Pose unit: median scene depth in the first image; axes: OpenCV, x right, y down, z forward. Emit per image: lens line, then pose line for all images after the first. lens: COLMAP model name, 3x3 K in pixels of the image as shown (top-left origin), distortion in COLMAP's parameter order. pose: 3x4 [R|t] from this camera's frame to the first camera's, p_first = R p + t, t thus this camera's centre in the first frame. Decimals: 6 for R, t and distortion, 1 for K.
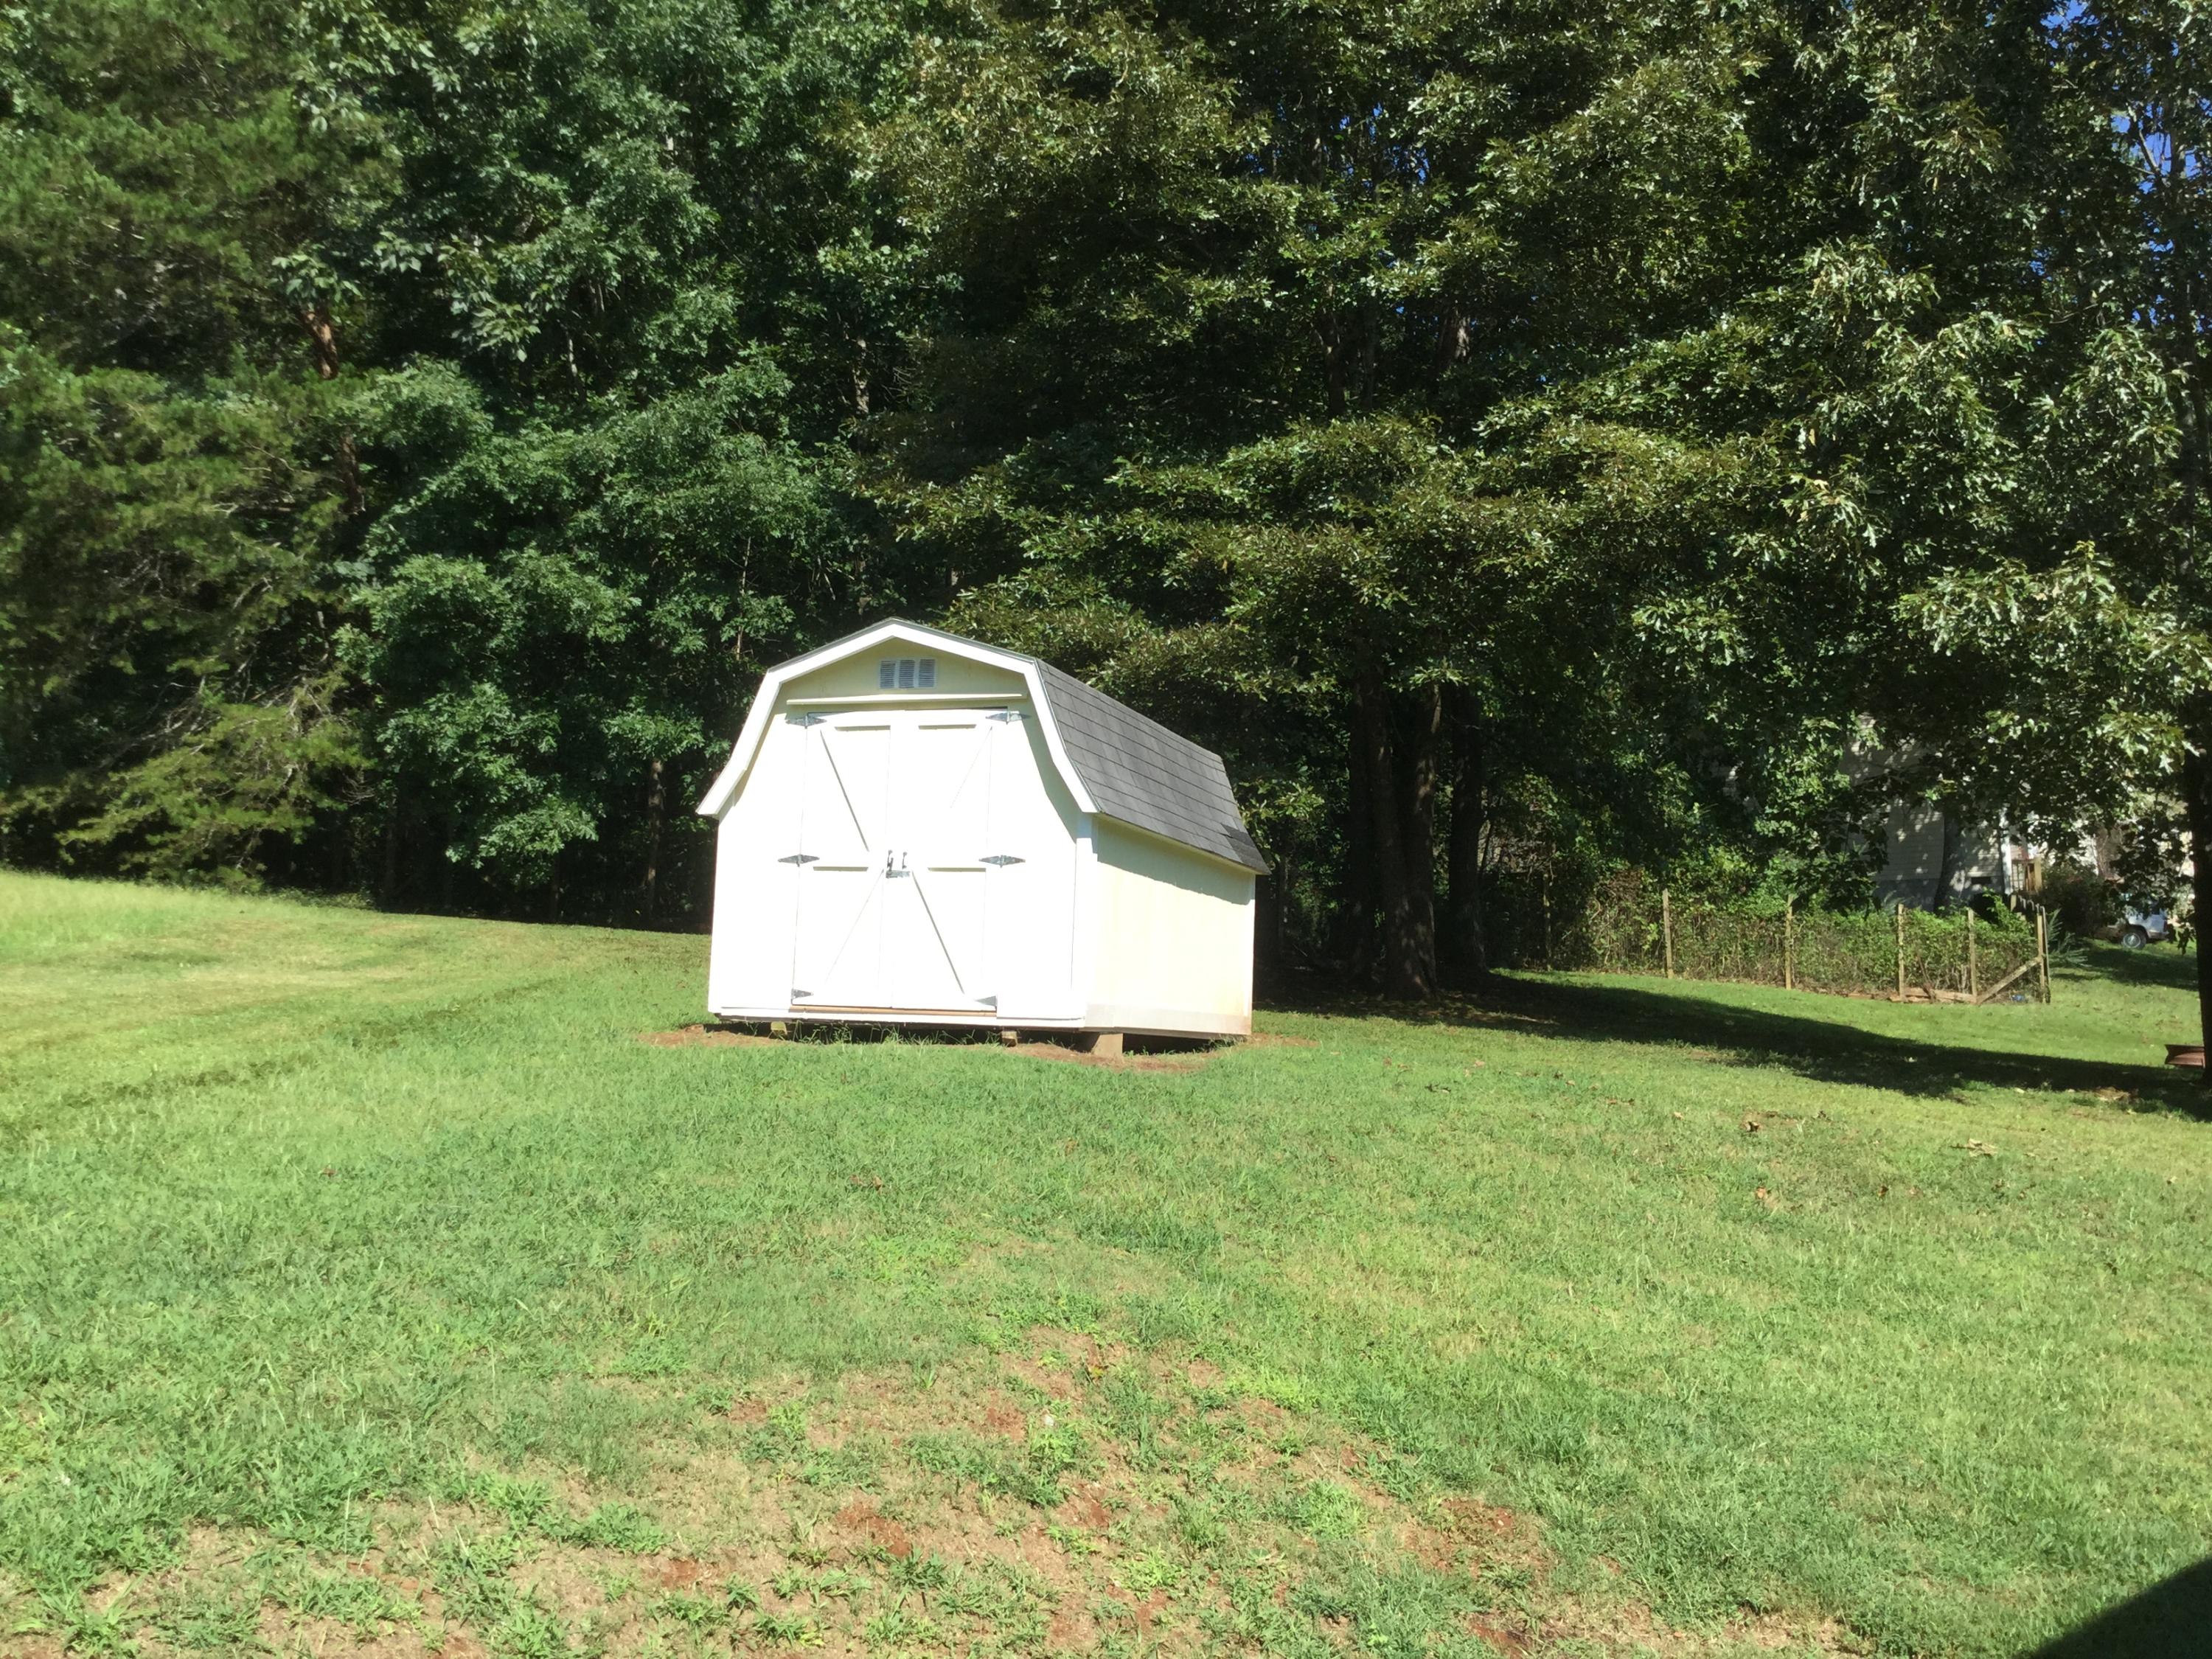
lens RADIAL K [[1964.5, 0, 1106.0], [0, 1964.5, 829.5], [0, 0, 1]] dist [0.004781, 0.003545]
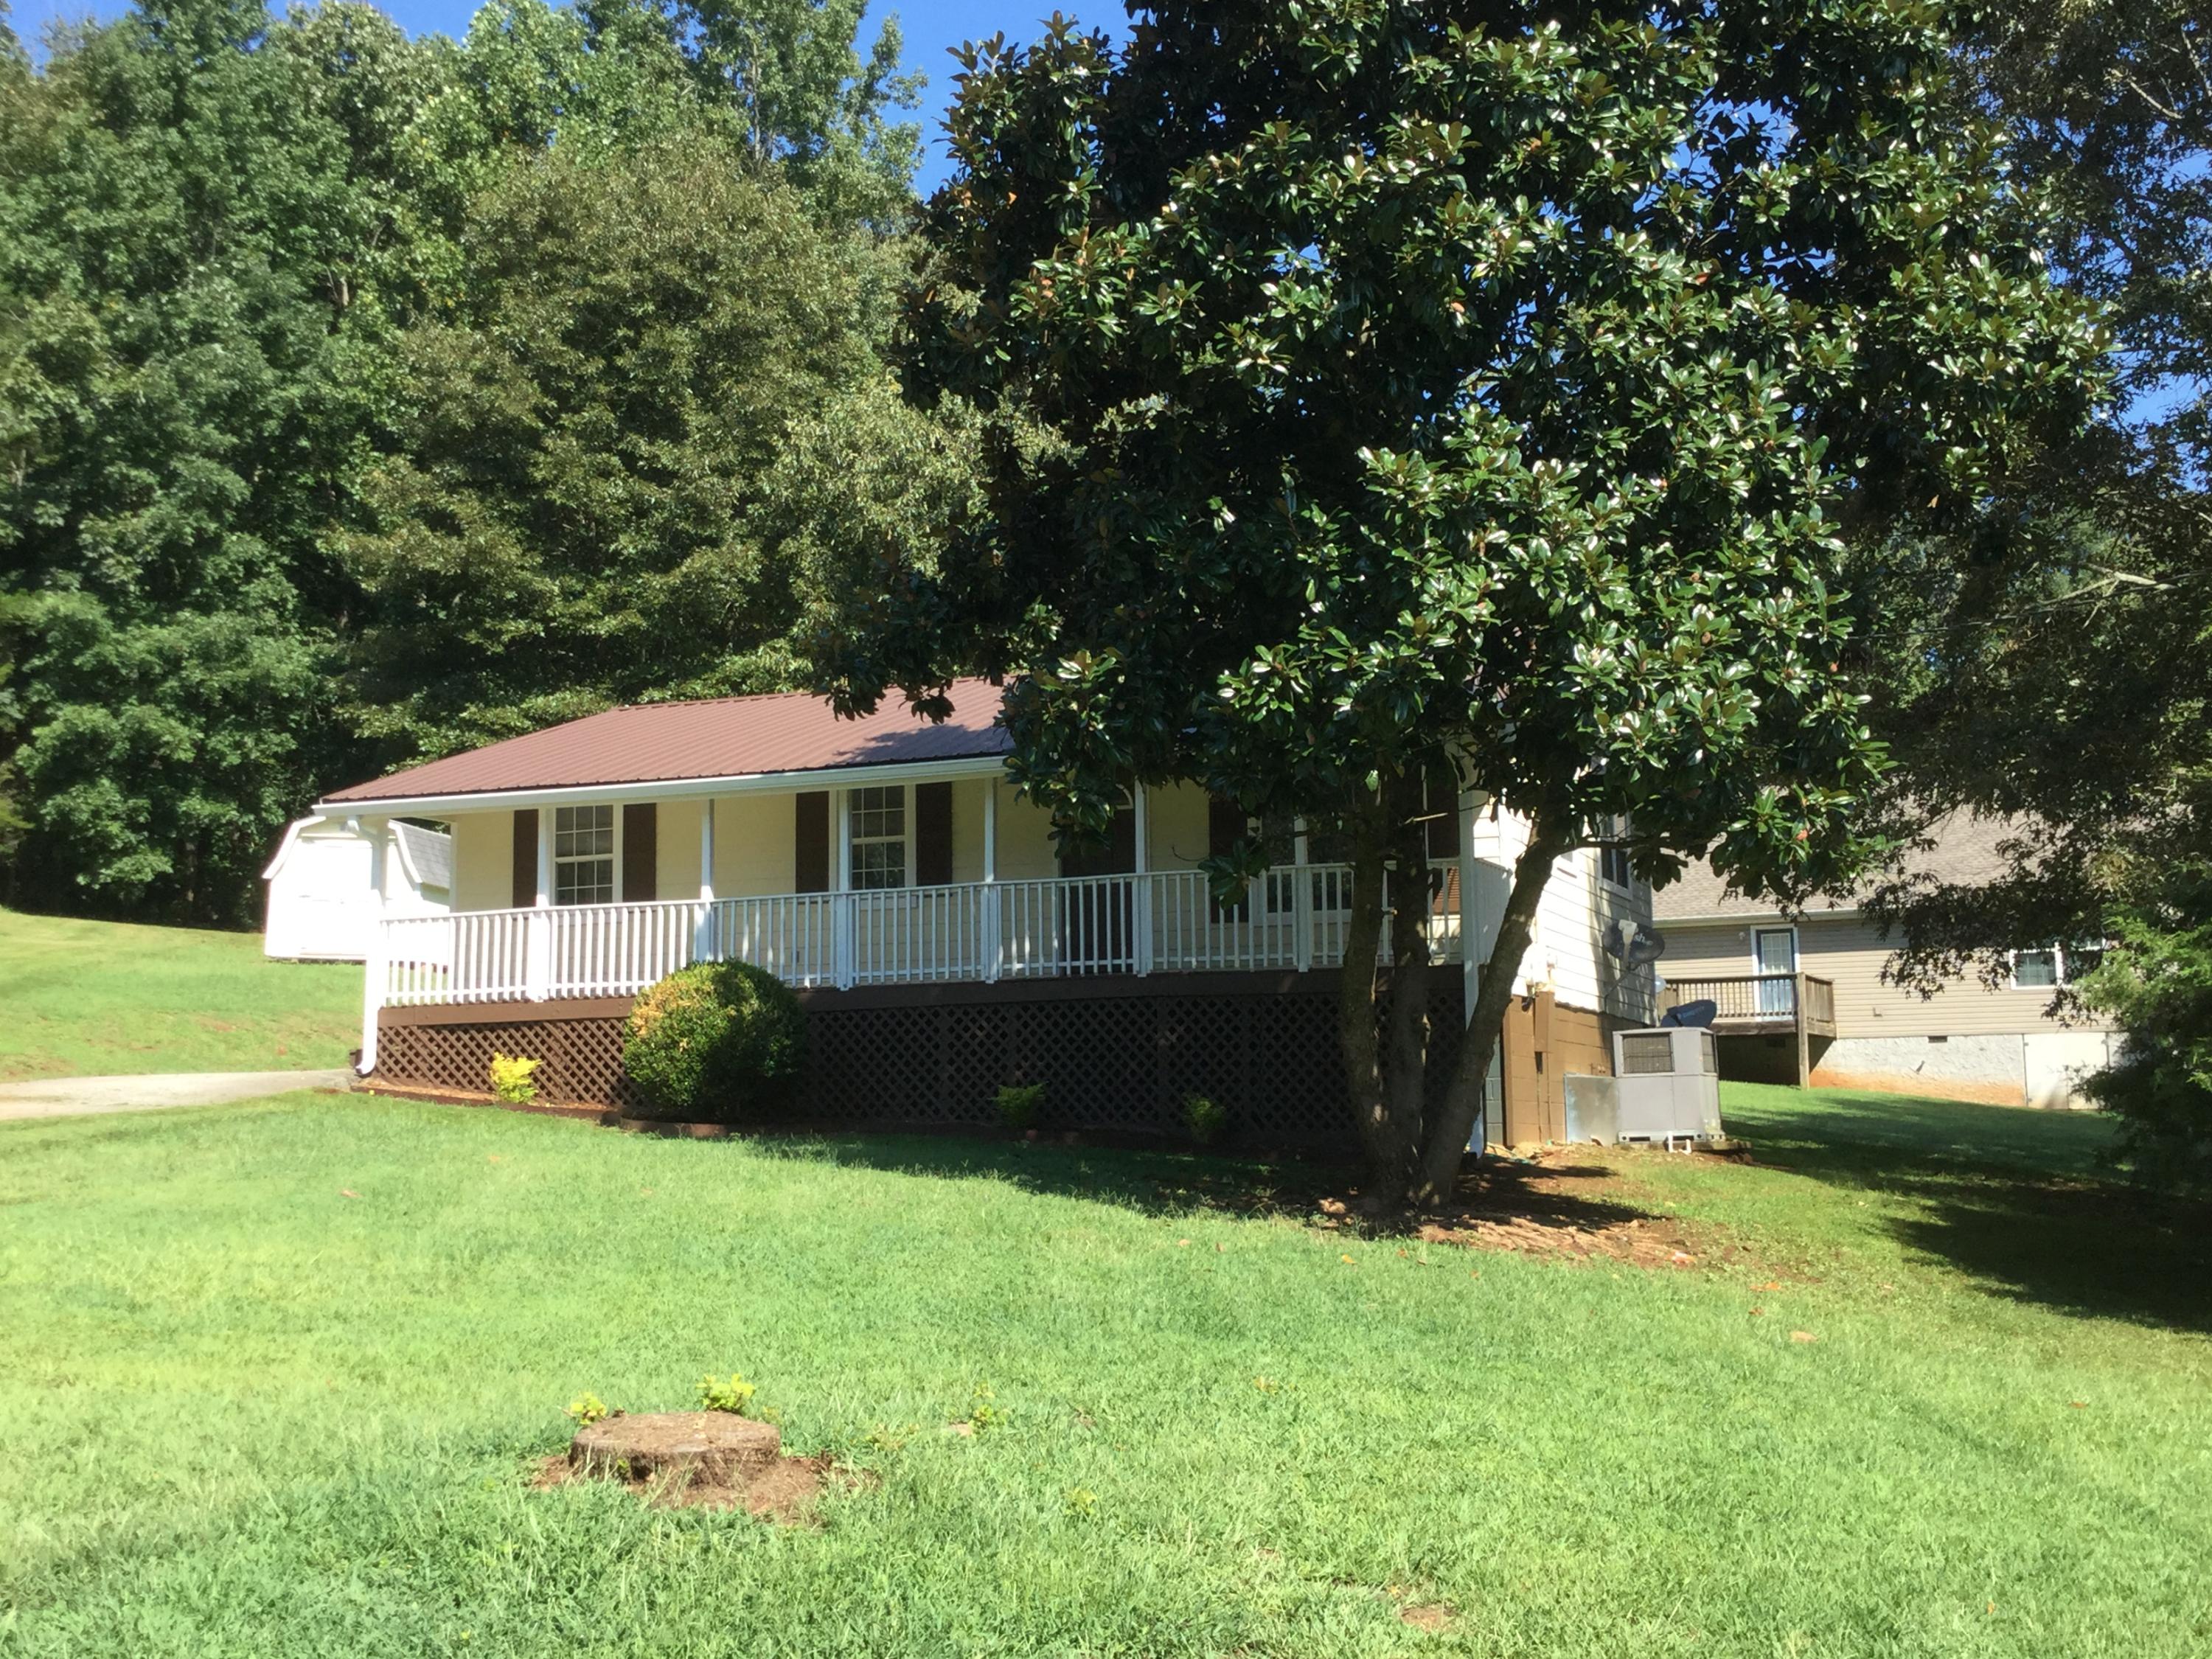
lens RADIAL K [[2546.3, 0, 1106.0], [0, 2546.3, 829.5], [0, 0, 1]] dist [0.064043, 0.012124]
pose [[0.985718, 0.029594, 0.165785, 0.172095], [-0.030317, 0.999539, 0.001830, -0.061538], [-0.165655, -0.006830, 0.986160, -1.344726]]
